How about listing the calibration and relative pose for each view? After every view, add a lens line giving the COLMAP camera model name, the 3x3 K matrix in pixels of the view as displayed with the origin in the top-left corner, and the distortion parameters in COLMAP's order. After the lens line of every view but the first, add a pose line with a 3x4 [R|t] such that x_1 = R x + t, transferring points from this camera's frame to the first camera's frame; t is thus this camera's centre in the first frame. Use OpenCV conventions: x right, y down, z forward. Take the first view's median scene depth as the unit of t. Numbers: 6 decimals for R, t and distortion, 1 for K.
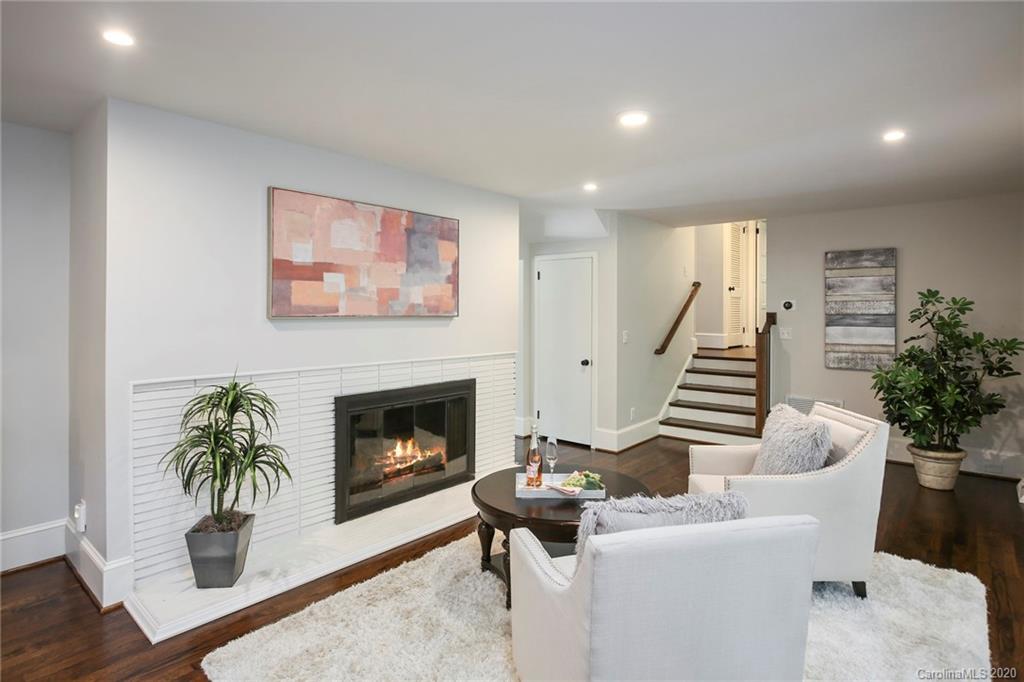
lens RADIAL K [[539.8, 0, 534.4], [0, 539.8, 307.5], [0, 0, 1]] dist [0.003604, 0.000497]
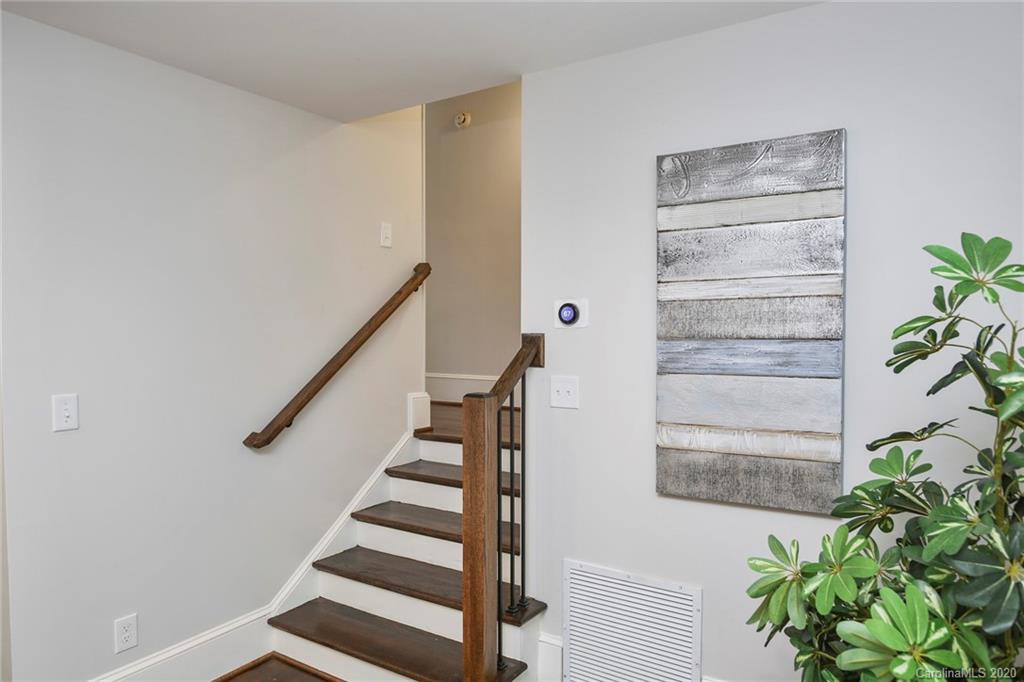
lens RADIAL K [[685.7, 0, 512.3], [0, 685.7, 345.0], [0, 0, 1]] dist [-0.012713, -0.000082]
pose [[0.992727, -0.003242, 0.120346, 0.412623], [0.000116, 0.999663, 0.025969, 0.005807], [-0.120390, -0.025766, 0.992392, 0.605511]]
